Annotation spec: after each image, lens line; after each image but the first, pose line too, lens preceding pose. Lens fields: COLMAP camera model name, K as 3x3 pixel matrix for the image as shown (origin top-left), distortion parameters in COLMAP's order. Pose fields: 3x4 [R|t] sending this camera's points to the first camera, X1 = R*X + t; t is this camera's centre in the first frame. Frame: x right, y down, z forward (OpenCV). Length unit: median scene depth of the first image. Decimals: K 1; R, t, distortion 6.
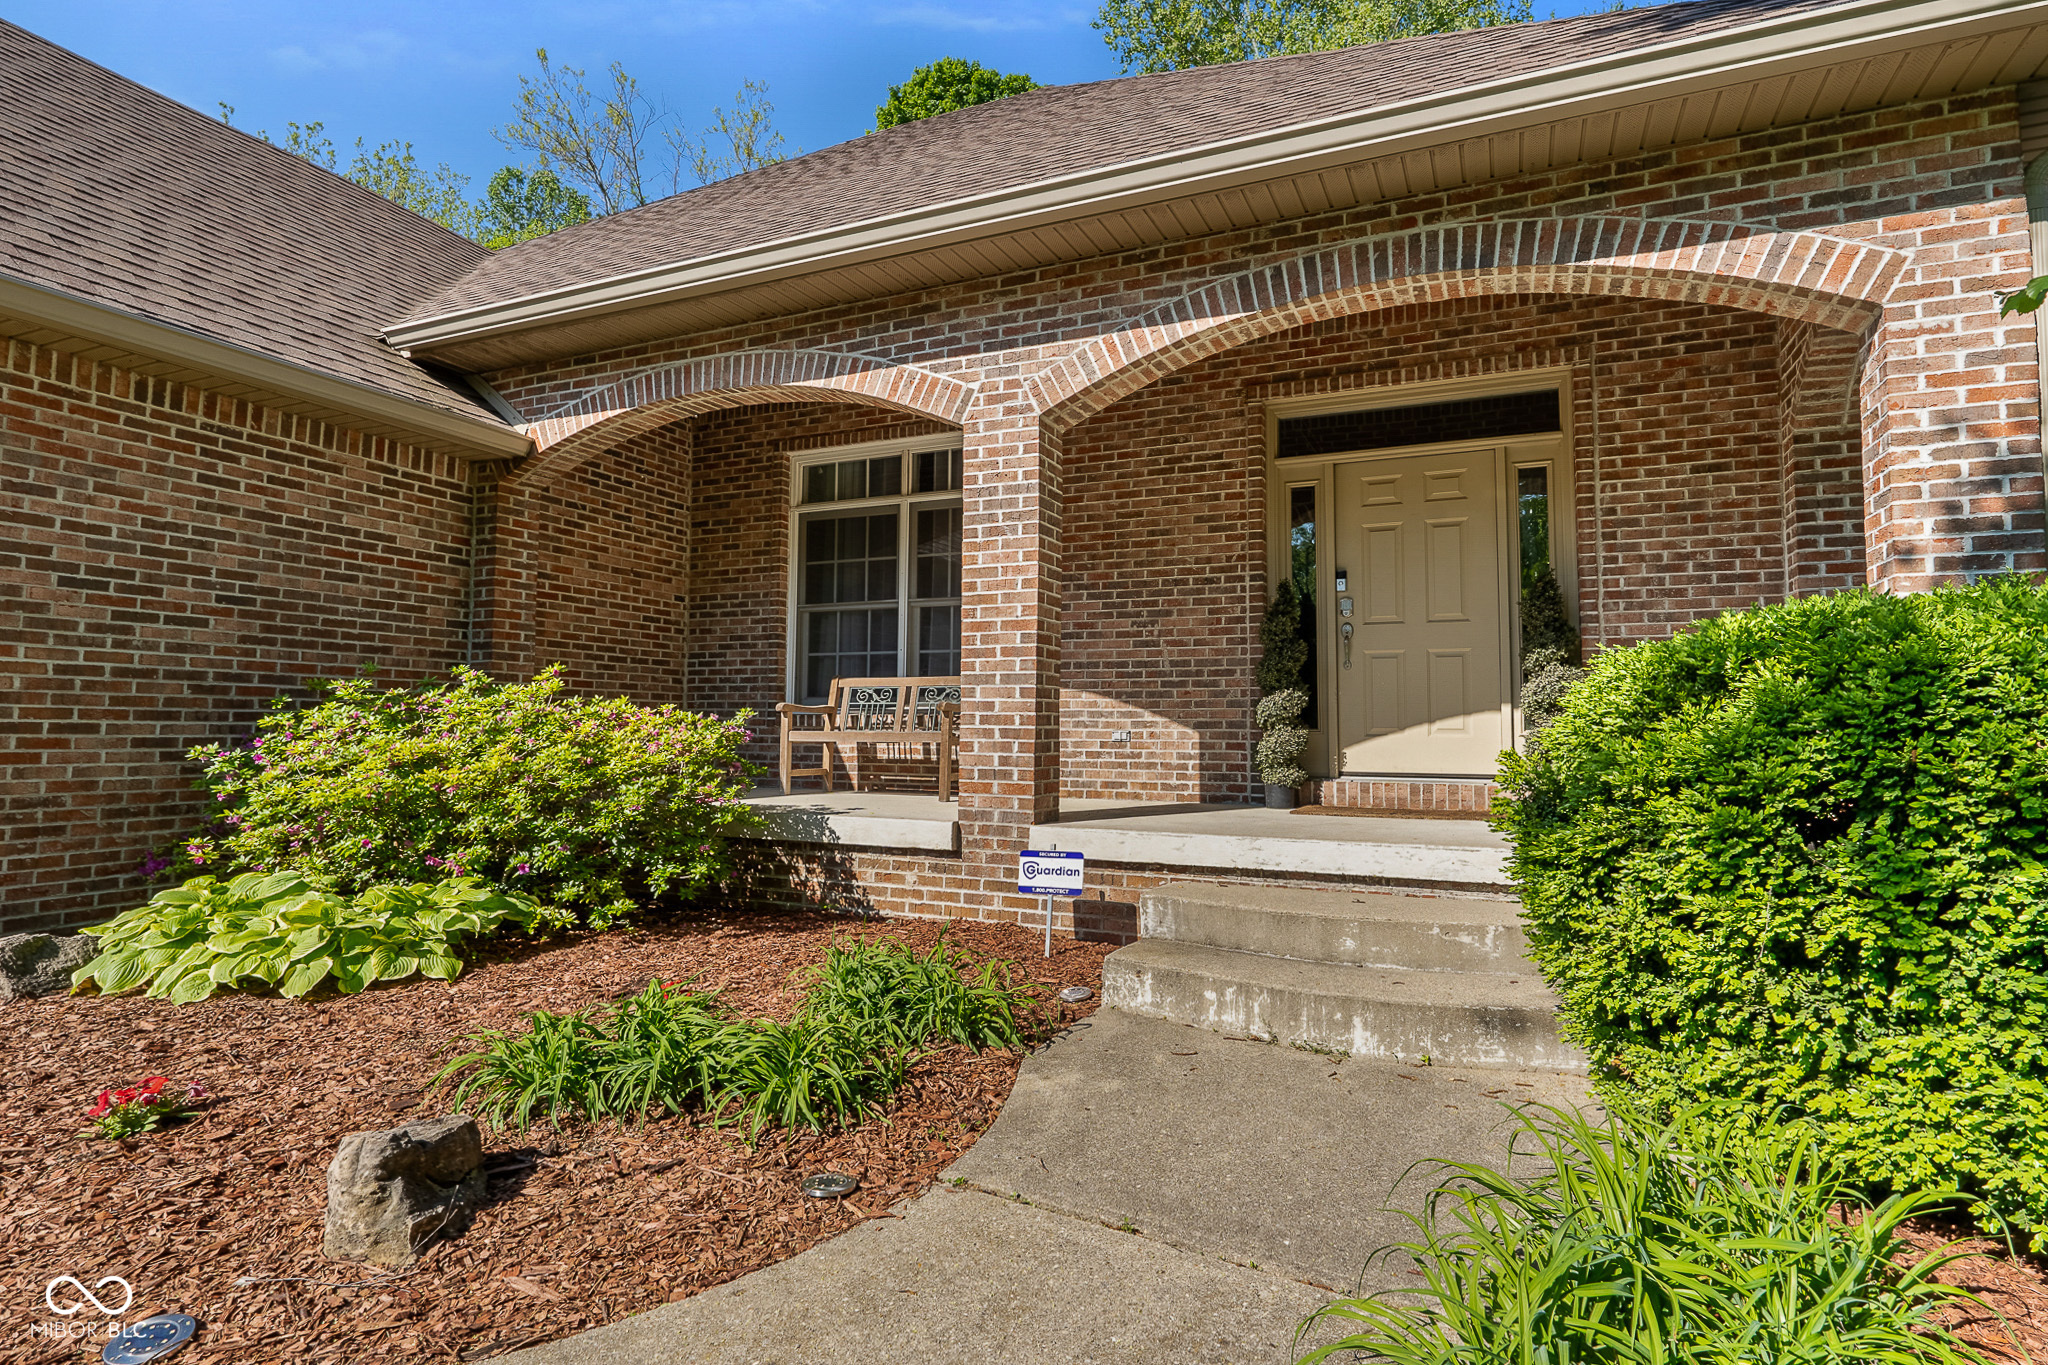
lens RADIAL K [[928.1, 0, 1031.3], [0, 928.1, 673.2], [0, 0, 1]] dist [-0.003433, 0.003939]
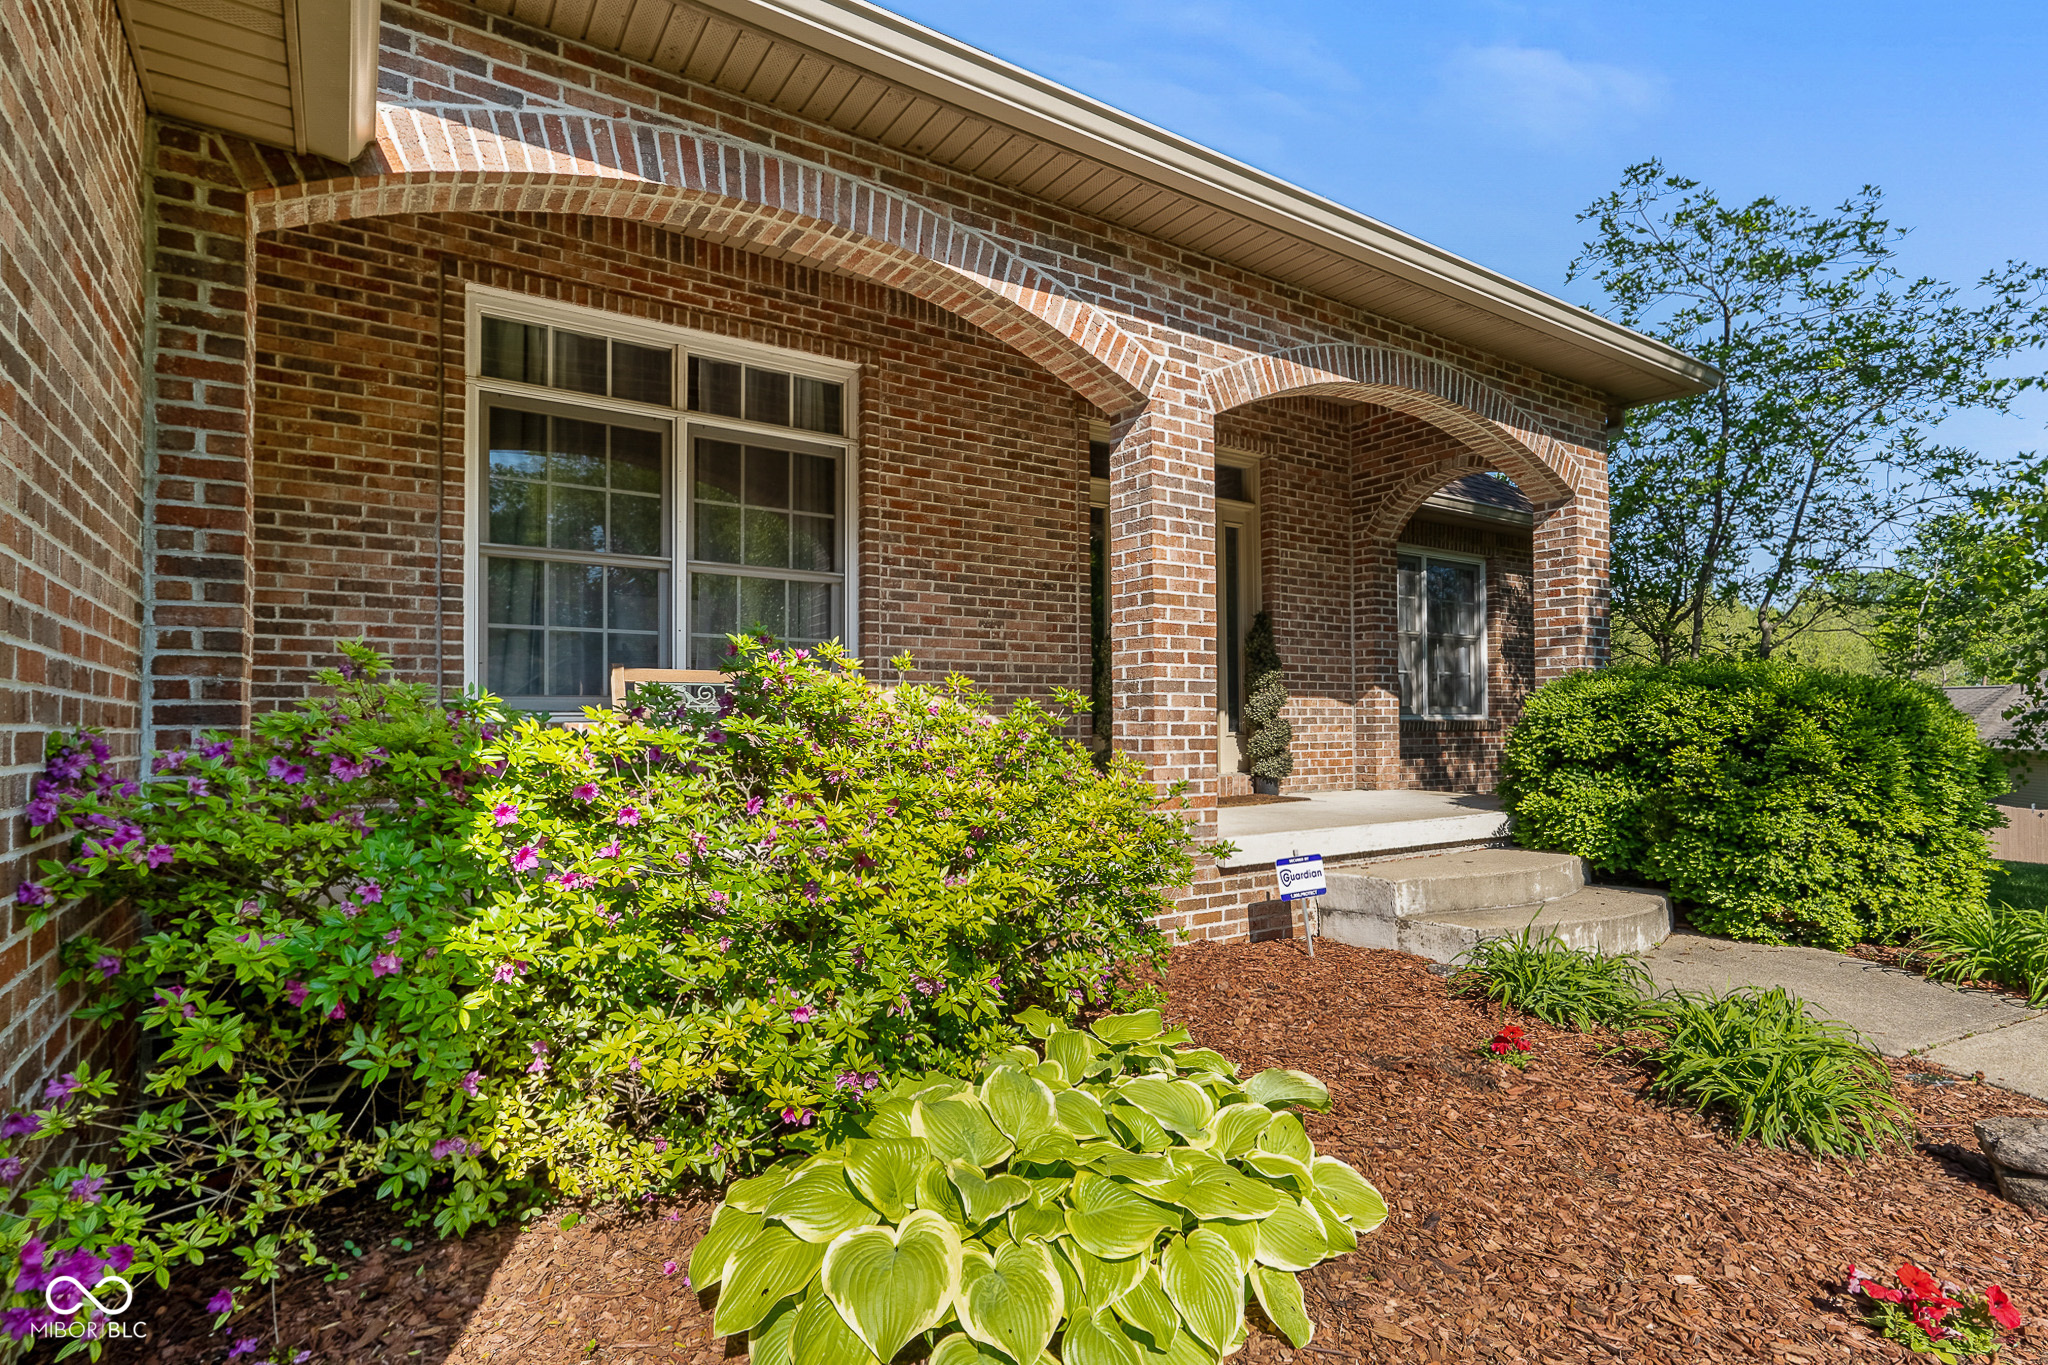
lens RADIAL K [[990.4, 0, 1026.4], [0, 990.4, 704.6], [0, 0, 1]] dist [0.001847, -0.000327]
pose [[0.579059, 0.007776, 0.815249, -0.926879], [-0.036425, 0.999203, 0.016341, 0.013722], [-0.814472, -0.039157, 0.578880, 0.540551]]
